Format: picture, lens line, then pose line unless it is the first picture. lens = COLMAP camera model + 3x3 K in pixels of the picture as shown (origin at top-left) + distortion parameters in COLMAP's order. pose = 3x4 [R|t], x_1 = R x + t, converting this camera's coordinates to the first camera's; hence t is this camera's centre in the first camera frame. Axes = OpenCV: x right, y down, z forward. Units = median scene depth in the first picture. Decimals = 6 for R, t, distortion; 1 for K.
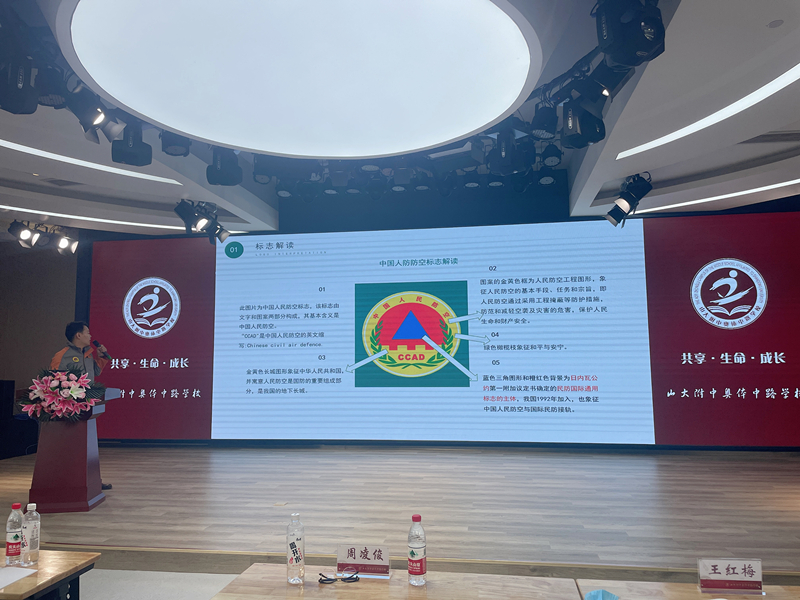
lens RADIAL K [[611.7, 0, 405.1], [0, 611.7, 297.7], [0, 0, 1]] dist [0.050993, -0.048492]
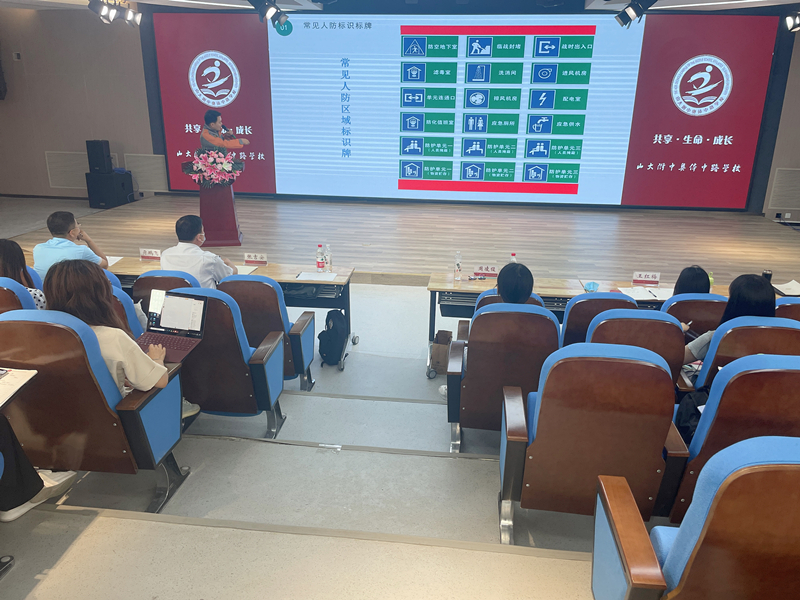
lens RADIAL K [[611.7, 0, 398.9], [0, 611.7, 300.3], [0, 0, 1]] dist [0.050993, -0.048492]
pose [[0.999044, 0.012687, 0.041842, -0.127009], [-0.028542, 0.914179, 0.404304, -0.098337], [-0.033122, -0.405112, 0.913667, -0.283835]]
